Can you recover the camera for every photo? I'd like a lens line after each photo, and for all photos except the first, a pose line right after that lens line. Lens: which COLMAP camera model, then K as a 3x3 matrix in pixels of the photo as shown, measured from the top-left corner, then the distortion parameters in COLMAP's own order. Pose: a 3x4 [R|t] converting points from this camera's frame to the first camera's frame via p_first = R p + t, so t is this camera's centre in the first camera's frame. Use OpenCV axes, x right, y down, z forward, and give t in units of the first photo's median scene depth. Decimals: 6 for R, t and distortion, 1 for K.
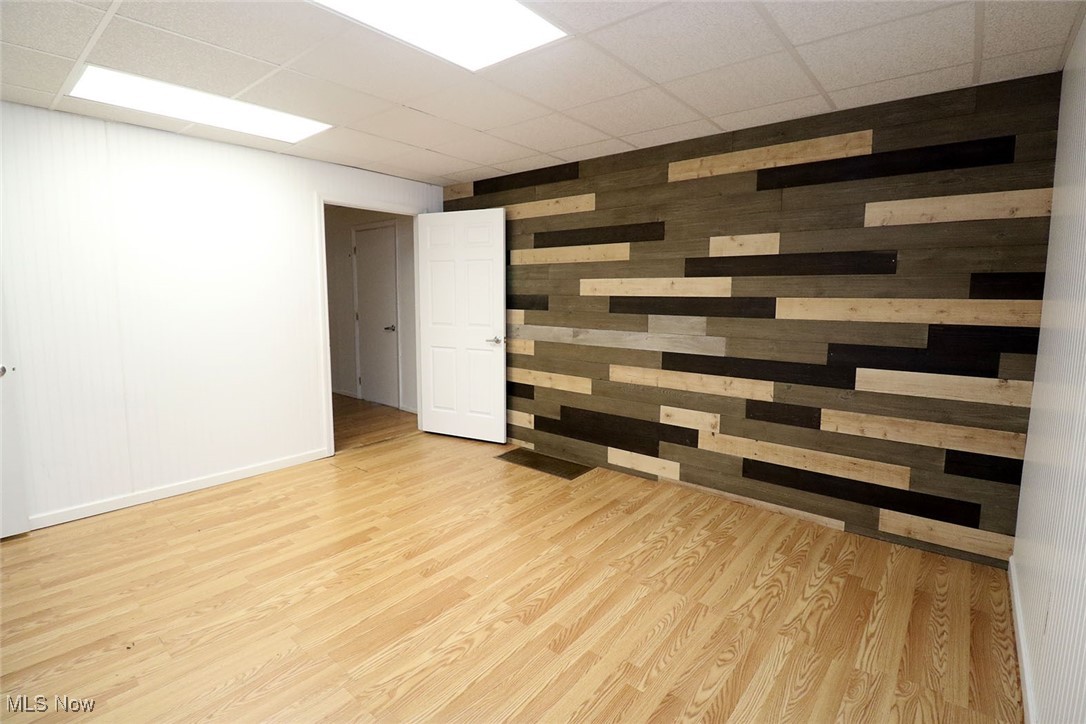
lens RADIAL K [[492.2, 0, 550.2], [0, 492.2, 355.7], [0, 0, 1]] dist [-0.016296, -0.001660]
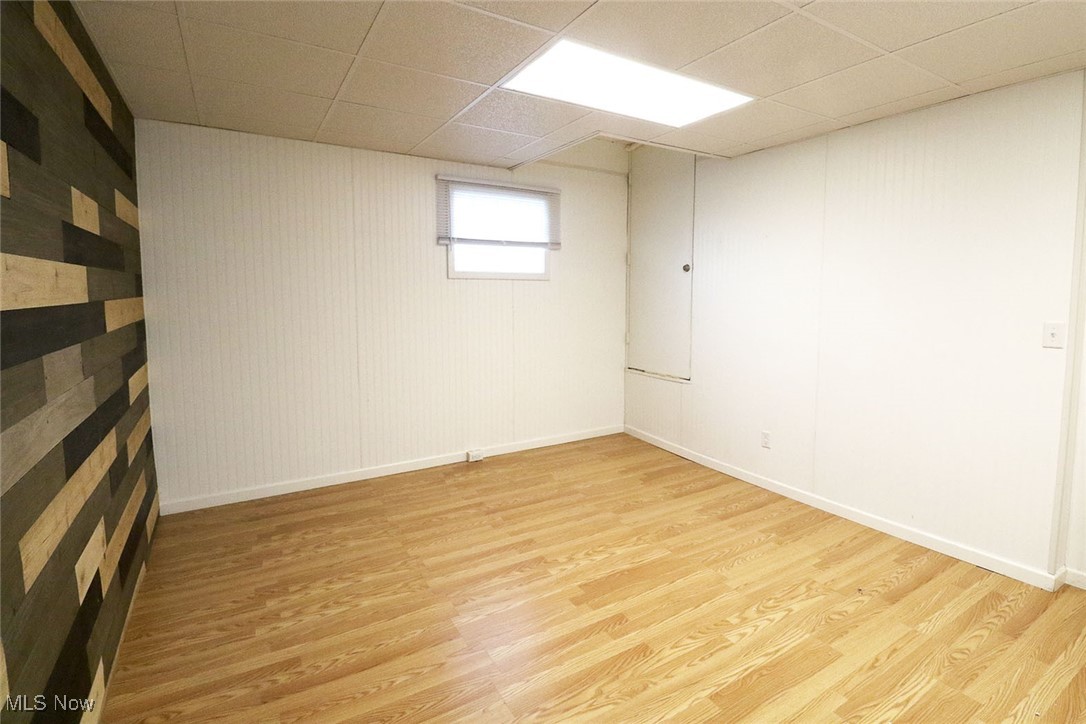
lens RADIAL K [[530.3, 0, 551.9], [0, 530.3, 354.8], [0, 0, 1]] dist [-0.014351, -0.003744]
pose [[-0.938262, -0.050234, 0.342260, -0.375206], [0.035128, 0.970450, 0.238733, -0.208842], [-0.344139, 0.236017, -0.908771, 1.538760]]
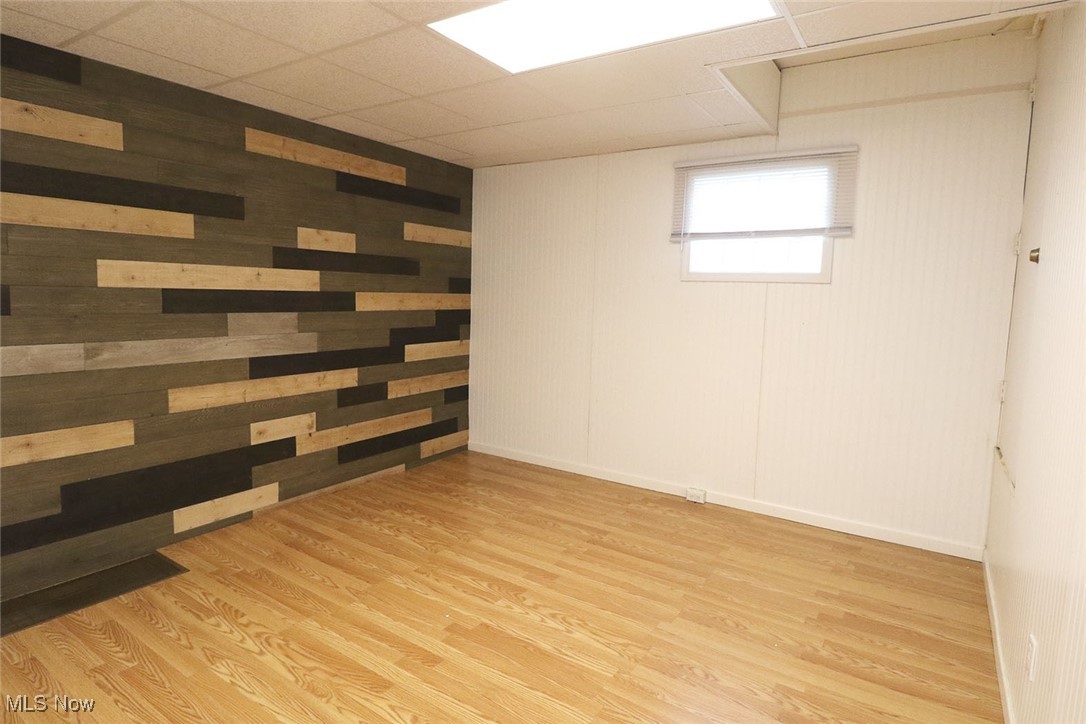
lens RADIAL K [[578.7, 0, 541.2], [0, 578.7, 362.1], [0, 0, 1]] dist [-0.000326, -0.004575]
pose [[-0.078113, -0.127656, 0.988738, -0.944101], [0.096527, 0.986140, 0.134947, -0.104301], [-0.992260, 0.105981, -0.064708, 0.724972]]
